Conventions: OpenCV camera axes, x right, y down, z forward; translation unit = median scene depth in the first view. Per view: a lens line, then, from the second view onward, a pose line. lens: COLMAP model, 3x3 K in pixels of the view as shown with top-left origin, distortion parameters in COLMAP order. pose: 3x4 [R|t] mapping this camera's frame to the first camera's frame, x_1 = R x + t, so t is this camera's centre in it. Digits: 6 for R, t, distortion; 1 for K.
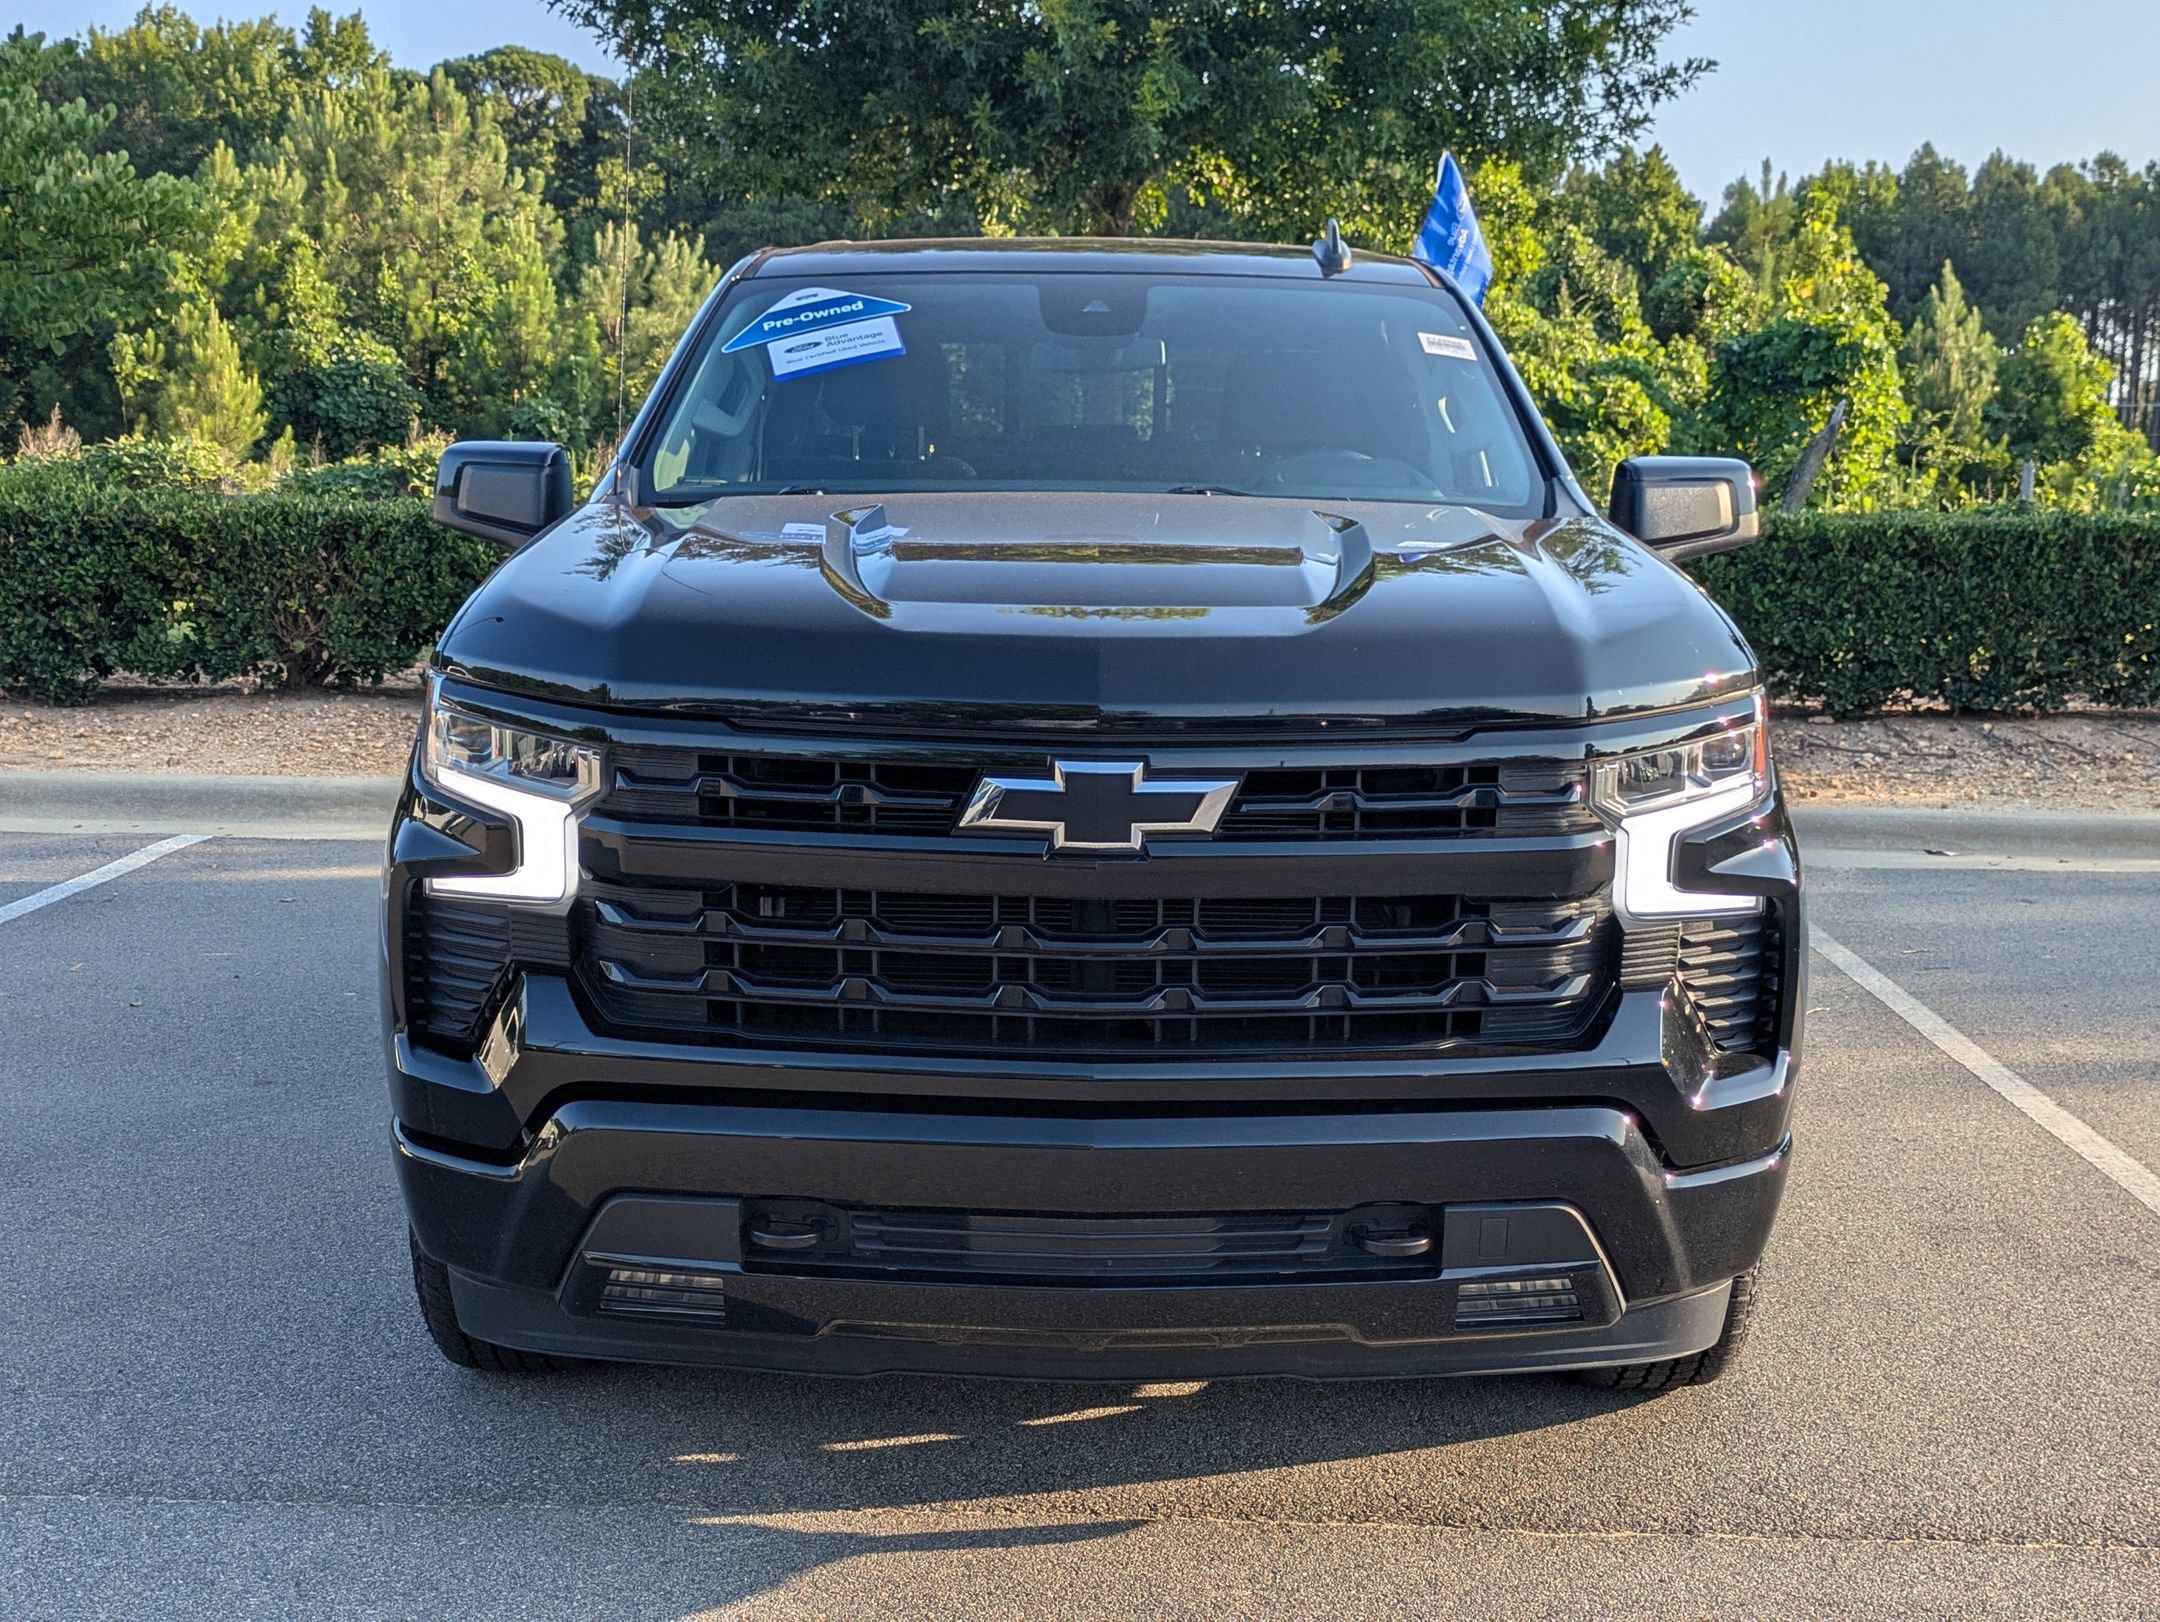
lens RADIAL K [[2651.8, 0, 1060.3], [0, 2651.8, 832.3], [0, 0, 1]] dist [0.054092, 0.000000]
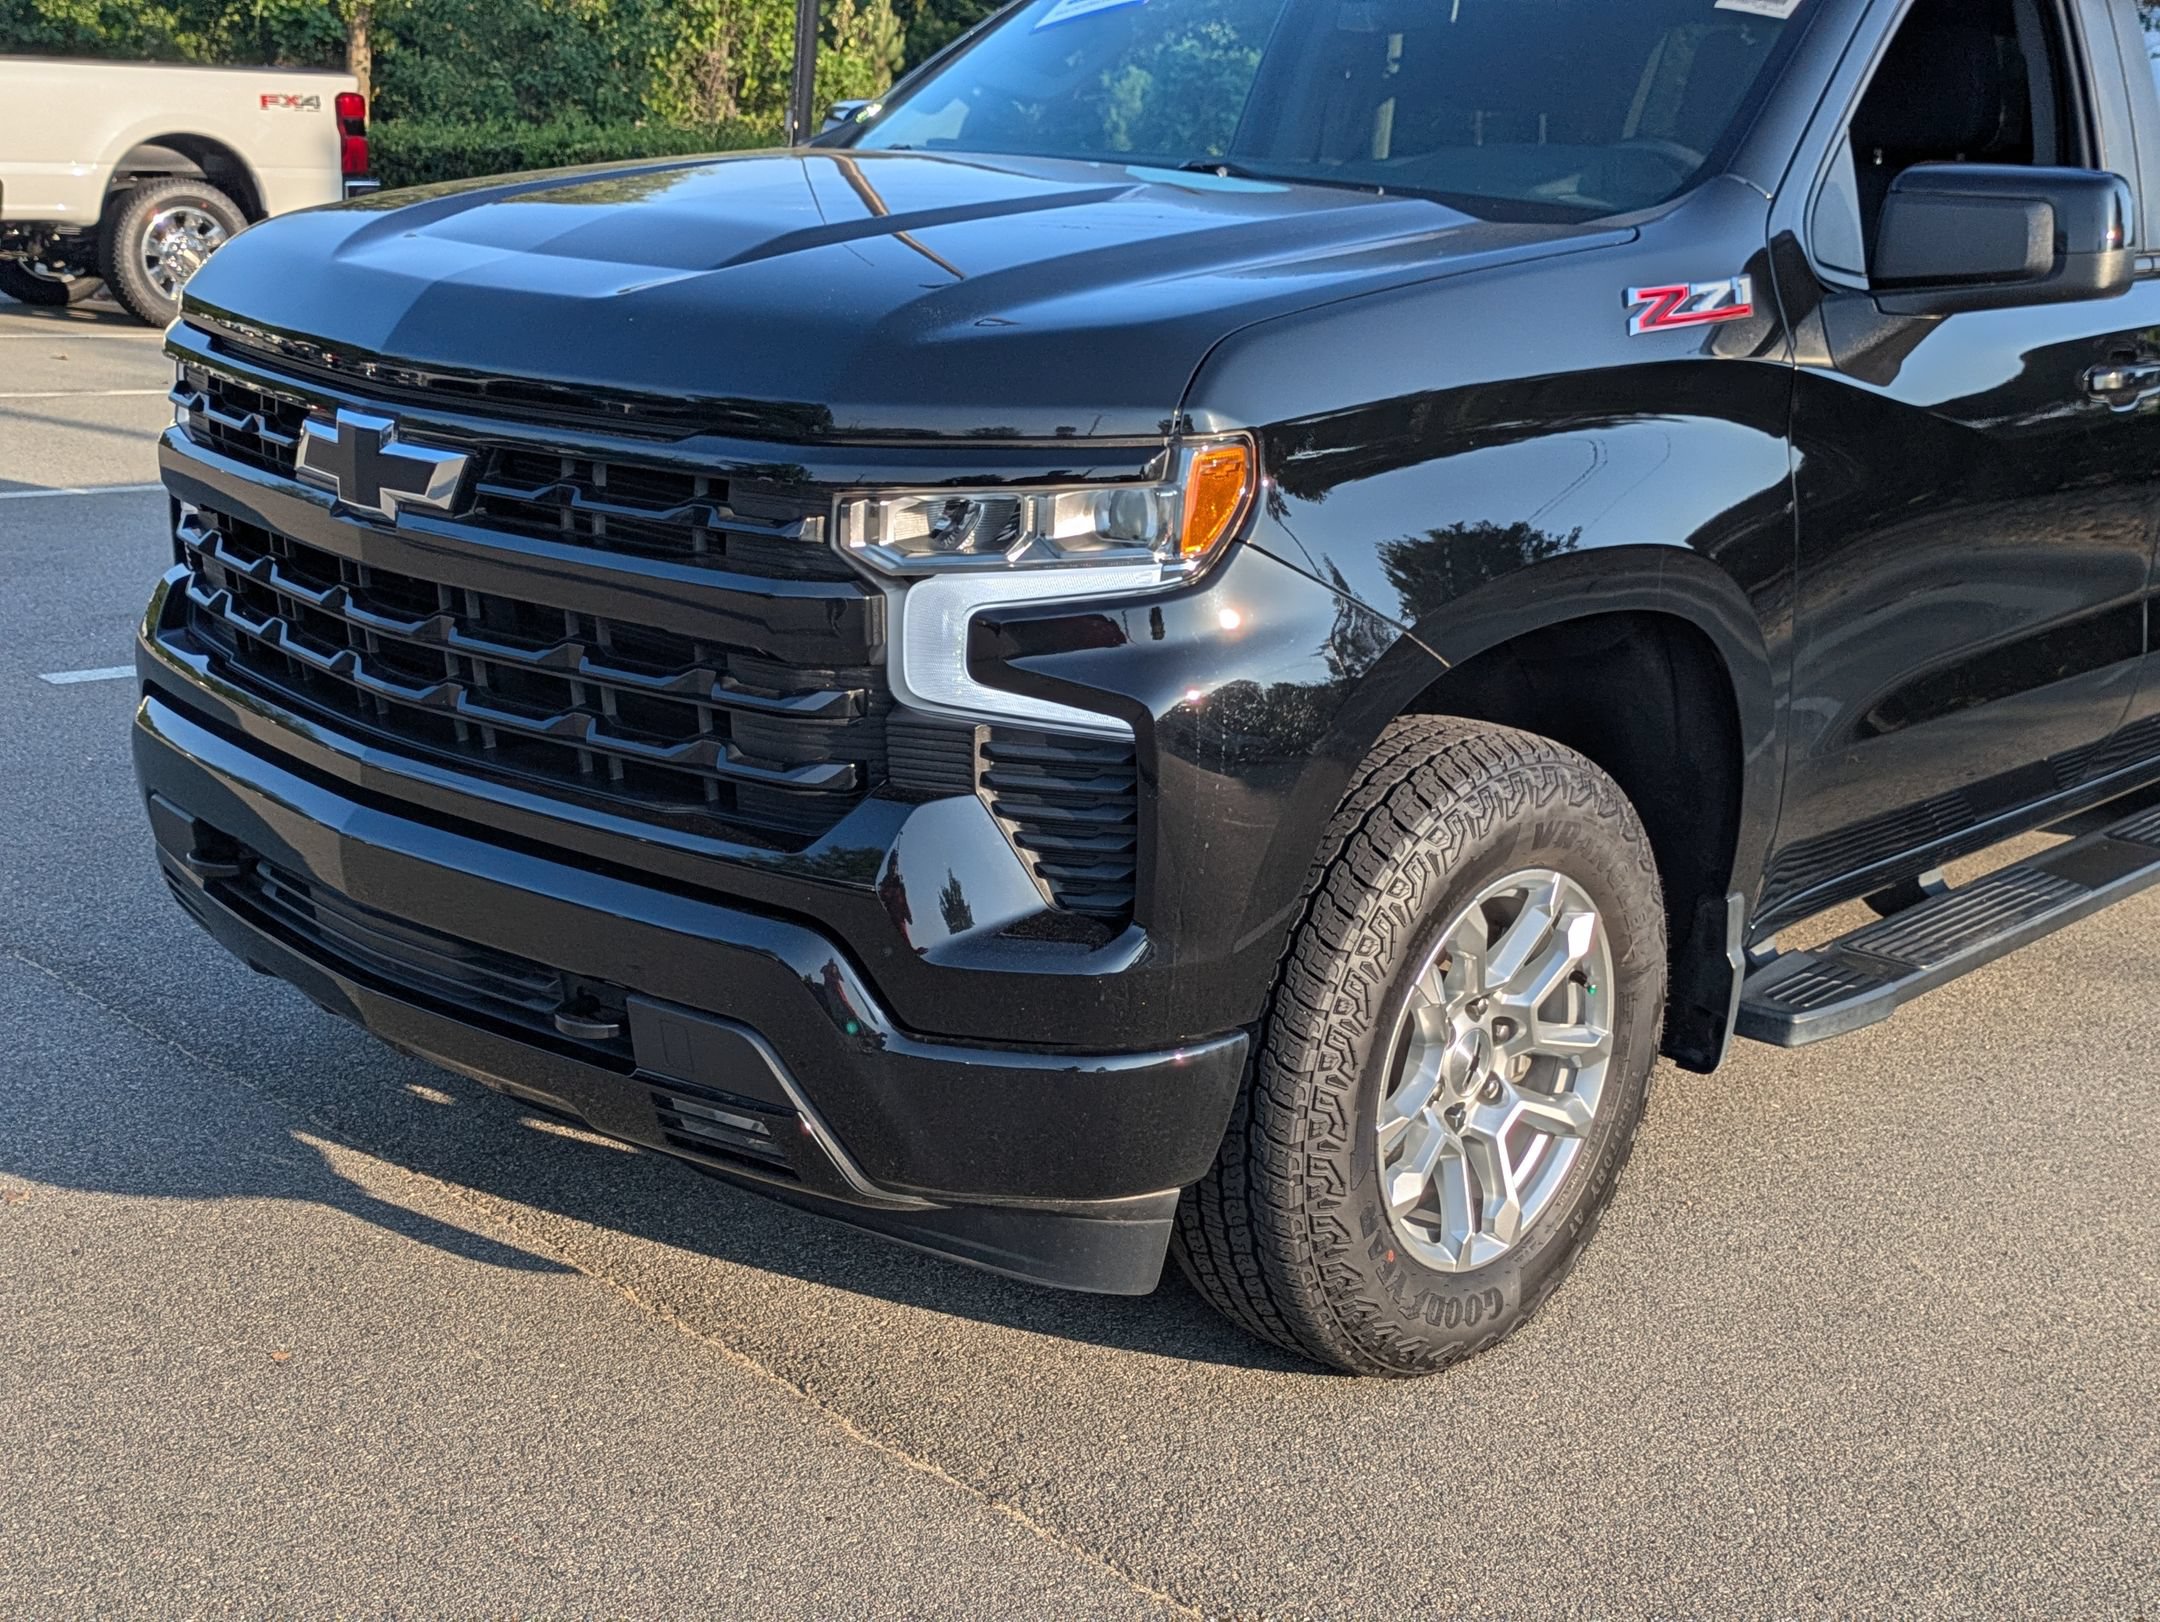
lens RADIAL K [[2651.8, 0, 1094.4], [0, 2651.8, 844.0], [0, 0, 1]] dist [0.054092, 0.000000]
pose [[0.734176, 0.208259, -0.646230, 0.087489], [-0.146485, 0.977965, 0.148747, -0.005903], [0.662969, -0.014544, 0.748506, 0.051872]]
